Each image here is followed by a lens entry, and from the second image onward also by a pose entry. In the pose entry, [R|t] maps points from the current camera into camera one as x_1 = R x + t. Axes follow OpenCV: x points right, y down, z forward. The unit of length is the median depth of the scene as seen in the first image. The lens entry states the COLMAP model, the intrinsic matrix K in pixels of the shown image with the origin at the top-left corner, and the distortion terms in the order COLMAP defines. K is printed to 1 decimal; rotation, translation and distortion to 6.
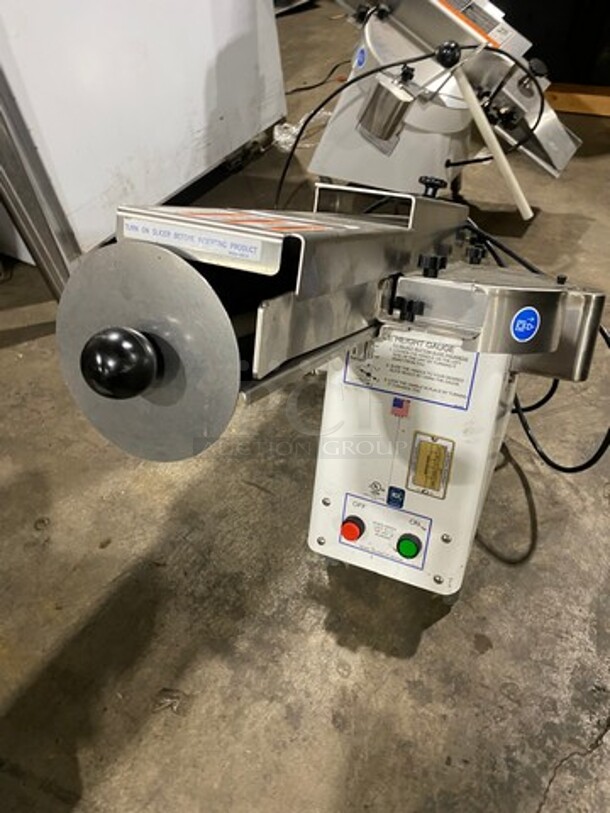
lens RADIAL K [[597.3, 0, 296.4], [0, 597.3, 406.0], [0, 0, 1]] dist [0.004134, -0.004762]
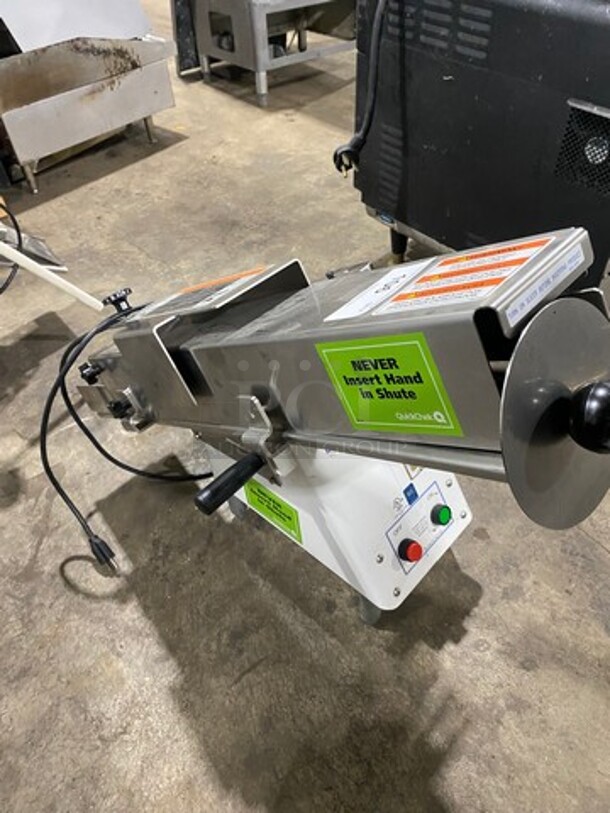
lens RADIAL K [[604.8, 0, 305.0], [0, 604.8, 406.5], [0, 0, 1]] dist [-0.004926, -0.005366]
pose [[0.338014, -0.606181, 0.719924, -0.559015], [0.723399, 0.656665, 0.213270, -0.307397], [-0.602030, 0.448704, 0.660473, 0.291063]]
